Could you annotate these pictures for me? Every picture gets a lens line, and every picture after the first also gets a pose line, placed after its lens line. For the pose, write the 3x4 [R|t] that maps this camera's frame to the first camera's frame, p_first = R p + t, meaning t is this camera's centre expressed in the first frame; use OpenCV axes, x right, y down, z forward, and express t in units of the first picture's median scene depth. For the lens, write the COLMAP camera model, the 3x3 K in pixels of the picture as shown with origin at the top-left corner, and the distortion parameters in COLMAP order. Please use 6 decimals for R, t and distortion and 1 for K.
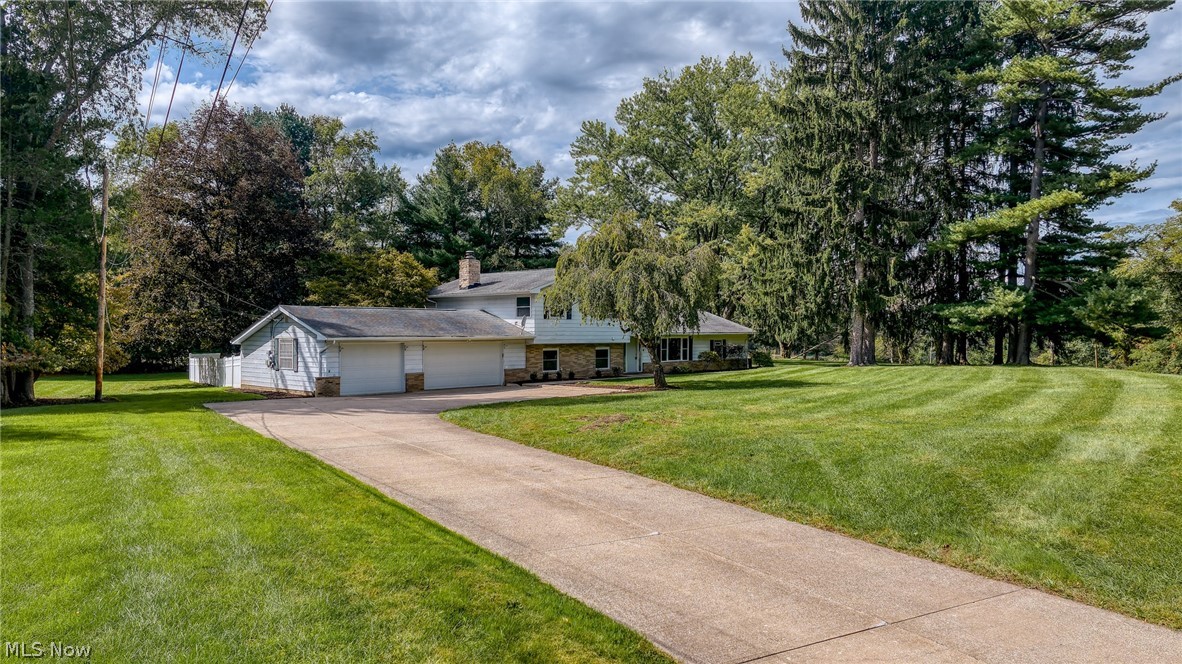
lens RADIAL K [[849.1, 0, 591.0], [0, 849.1, 332.0], [0, 0, 1]] dist [0.147057, 0.000769]
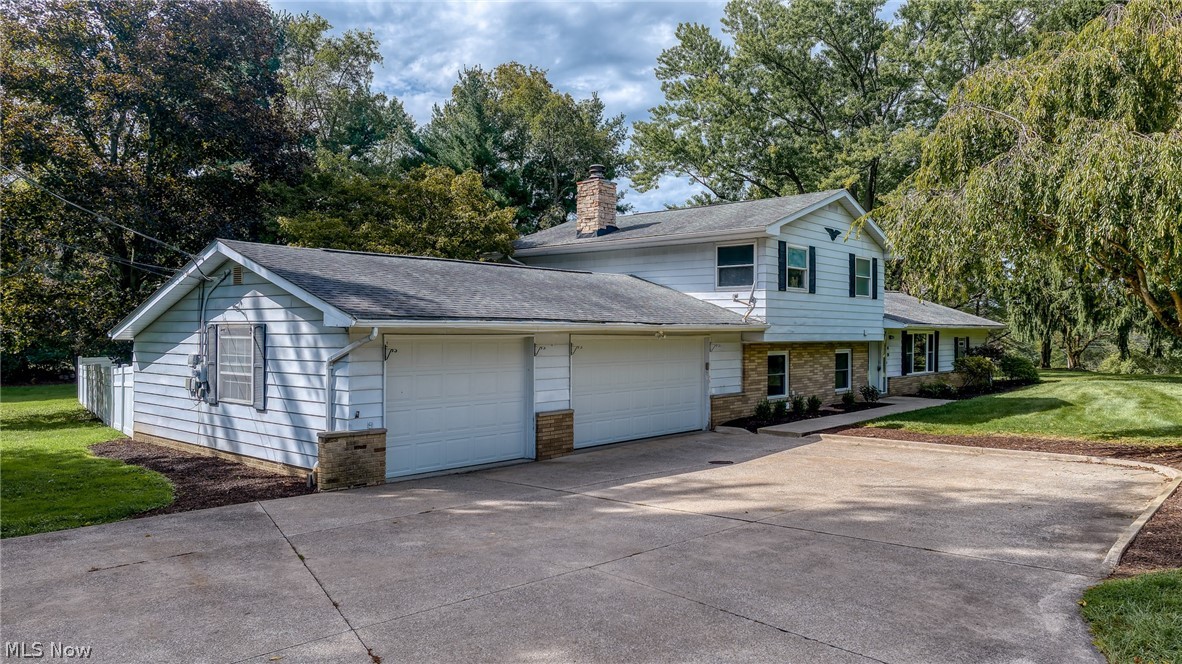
lens RADIAL K [[813.3, 0, 591.0], [0, 813.3, 332.0], [0, 0, 1]] dist [0.097143, 0.000931]
pose [[0.998595, 0.004577, 0.052787, -0.161189], [-0.004566, 0.999990, -0.000328, 0.007713], [-0.052788, 0.000087, 0.998606, 0.469209]]
